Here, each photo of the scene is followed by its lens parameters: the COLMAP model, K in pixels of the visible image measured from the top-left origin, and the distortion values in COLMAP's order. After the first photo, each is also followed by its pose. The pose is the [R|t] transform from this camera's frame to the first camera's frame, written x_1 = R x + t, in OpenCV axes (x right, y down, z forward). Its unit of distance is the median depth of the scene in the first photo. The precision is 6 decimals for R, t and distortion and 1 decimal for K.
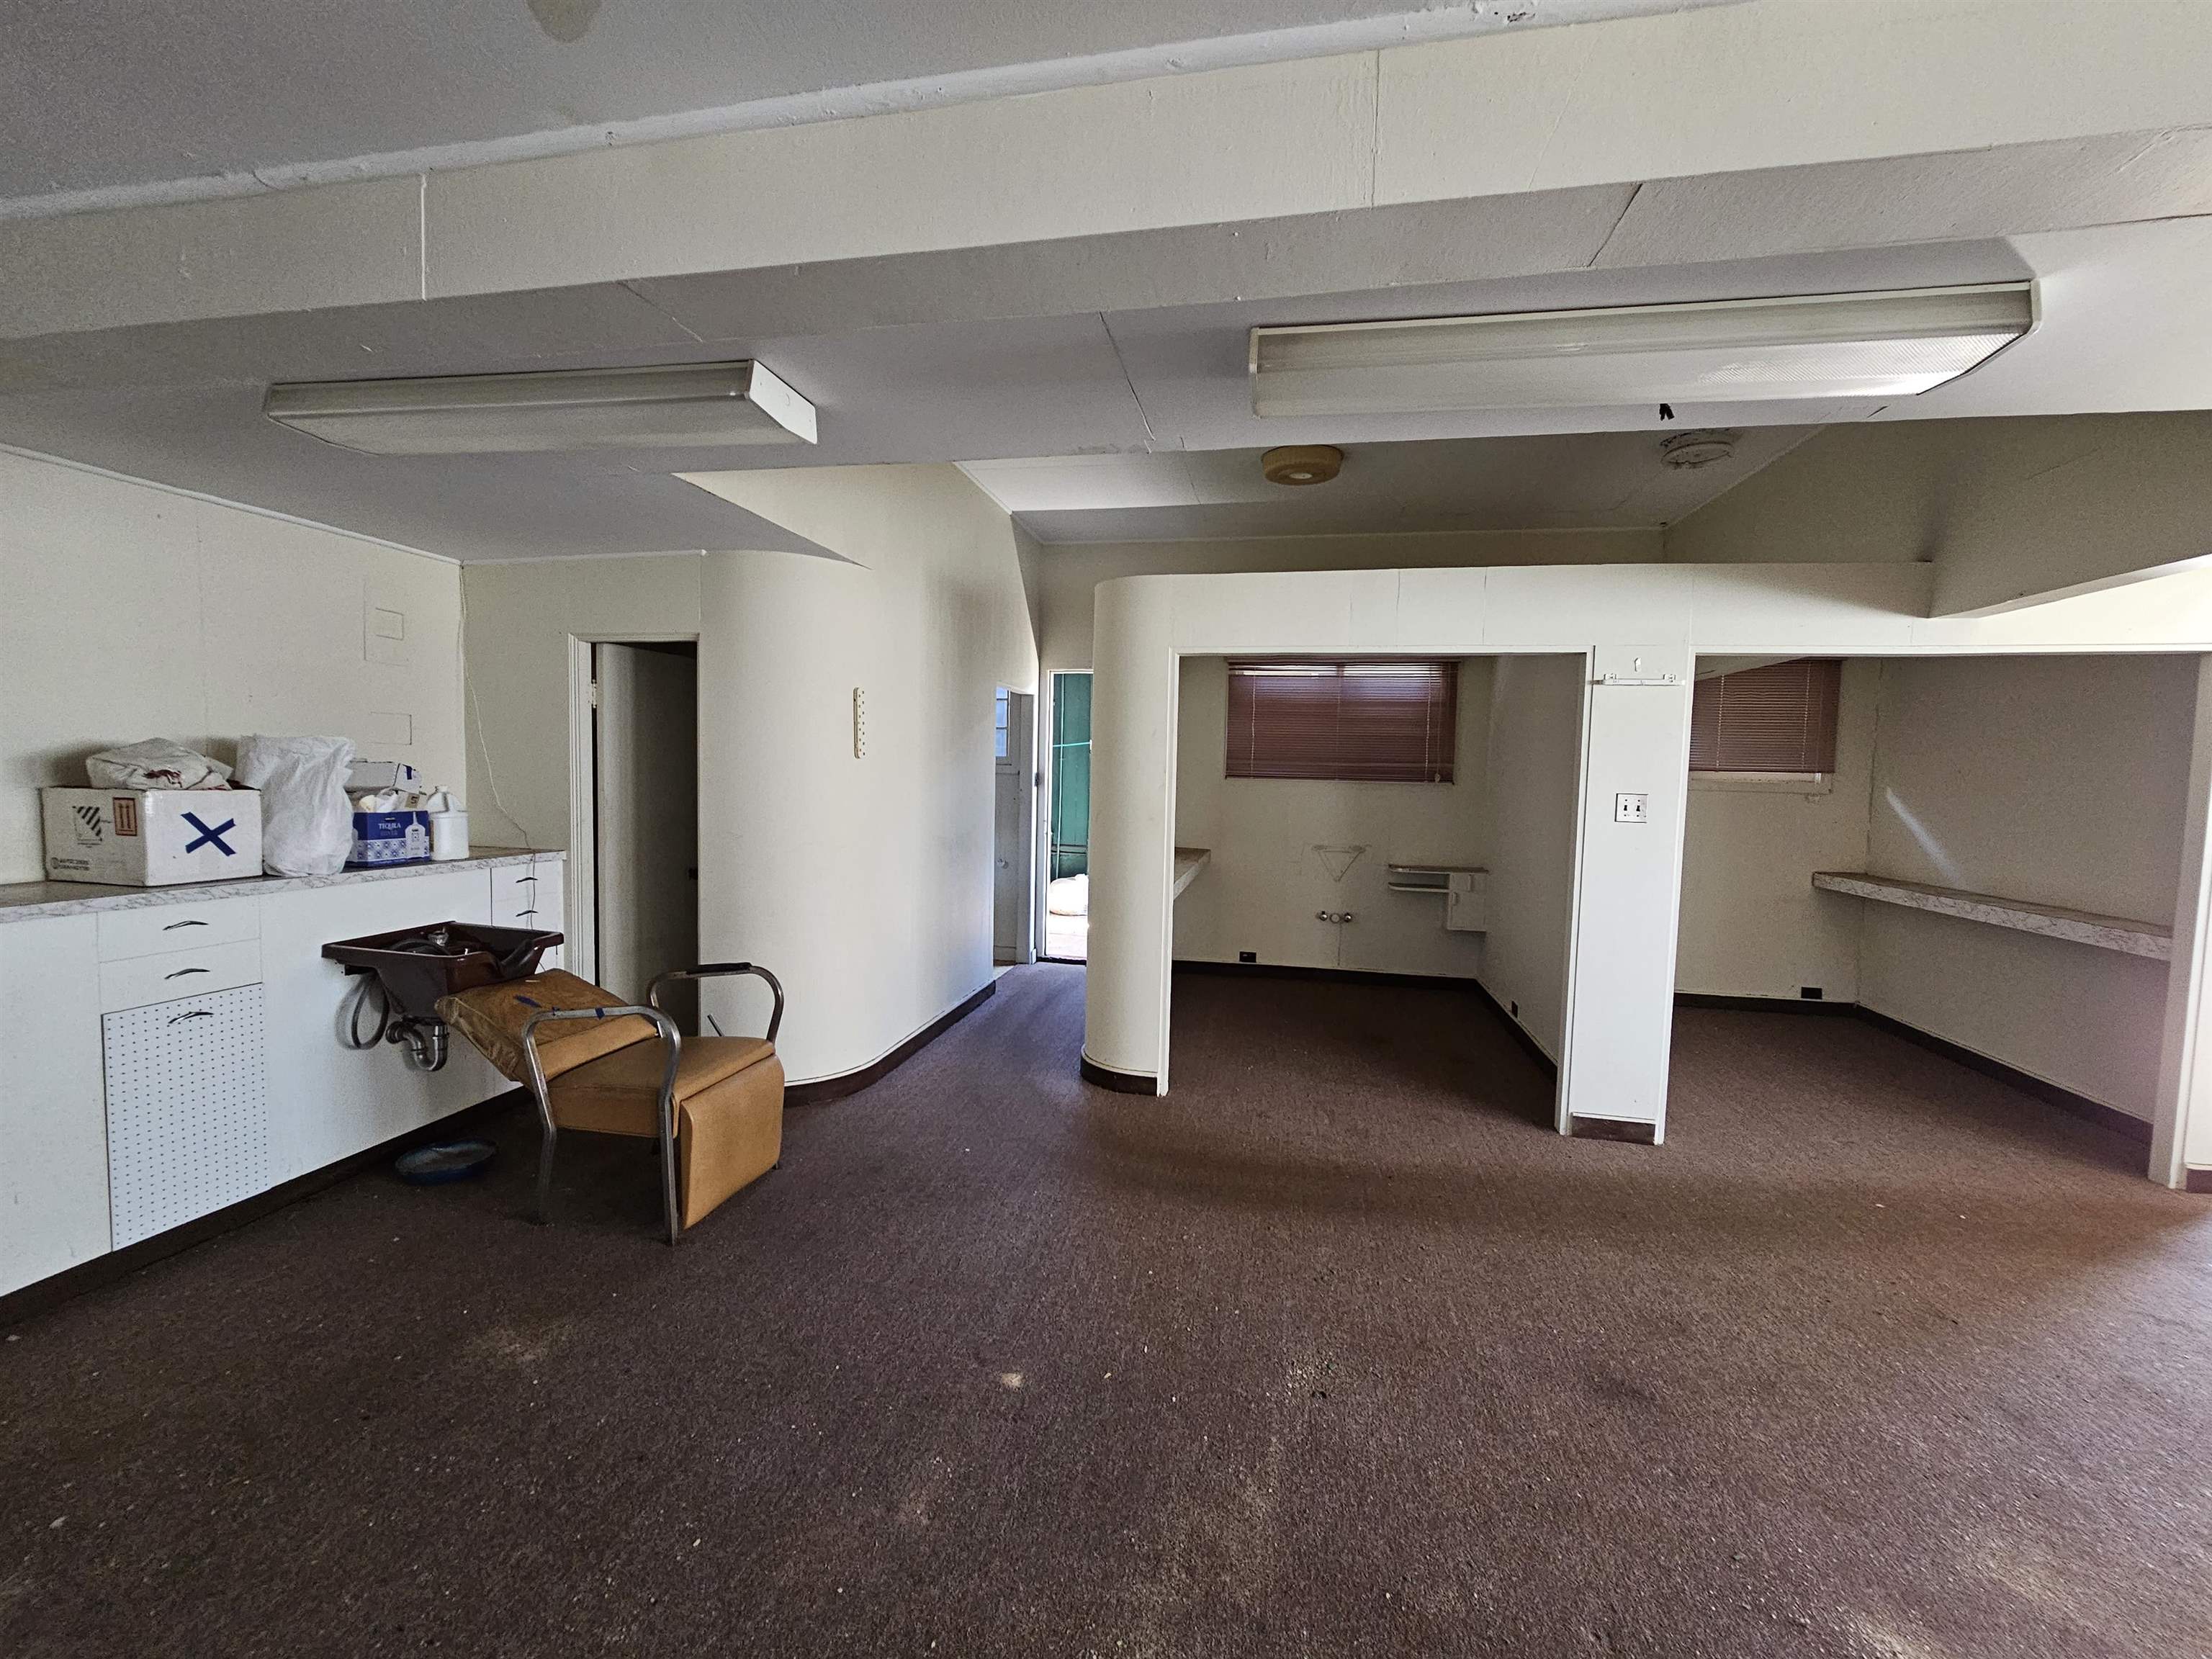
lens RADIAL K [[901.9, 0, 1102.9], [0, 901.9, 829.5], [0, 0, 1]] dist [0.000388, 0.000851]
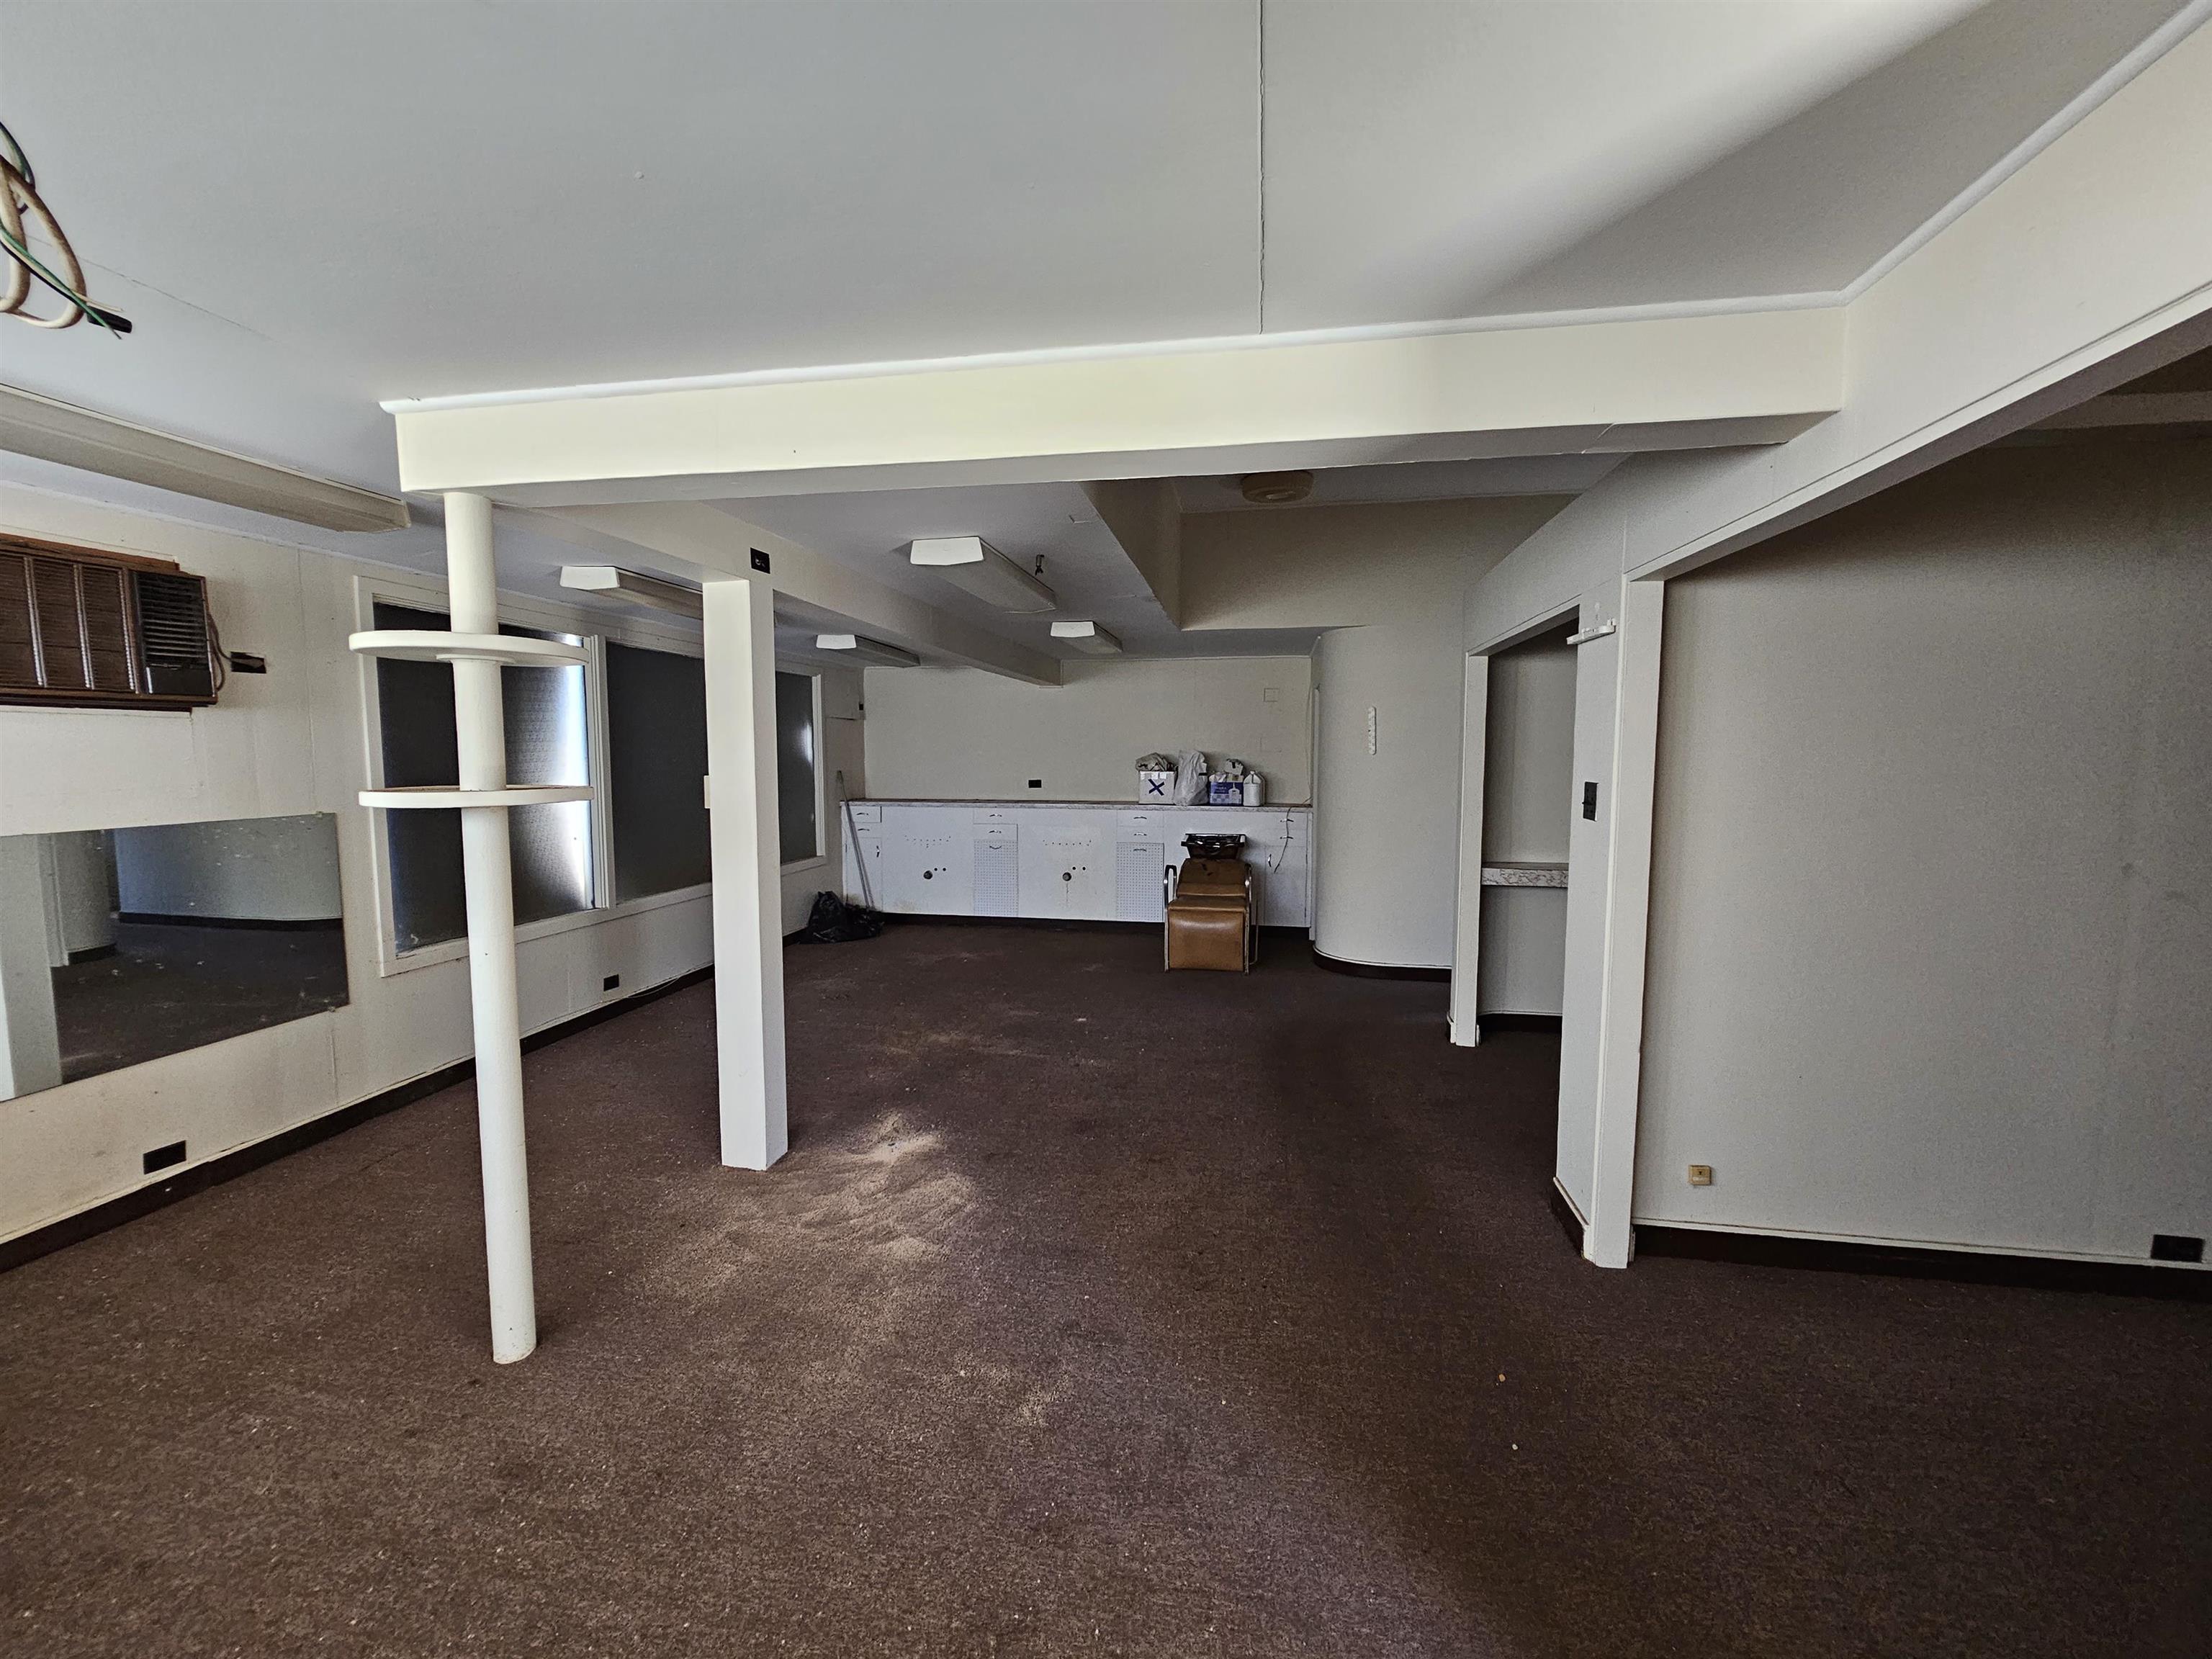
lens RADIAL K [[901.9, 0, 1105.2], [0, 901.9, 828.1], [0, 0, 1]] dist [0.000388, 0.000851]
pose [[0.040594, 0.066037, -0.996991, 1.717028], [-0.064045, 0.995934, 0.063359, -0.033482], [0.997121, 0.061280, 0.044658, 0.717456]]
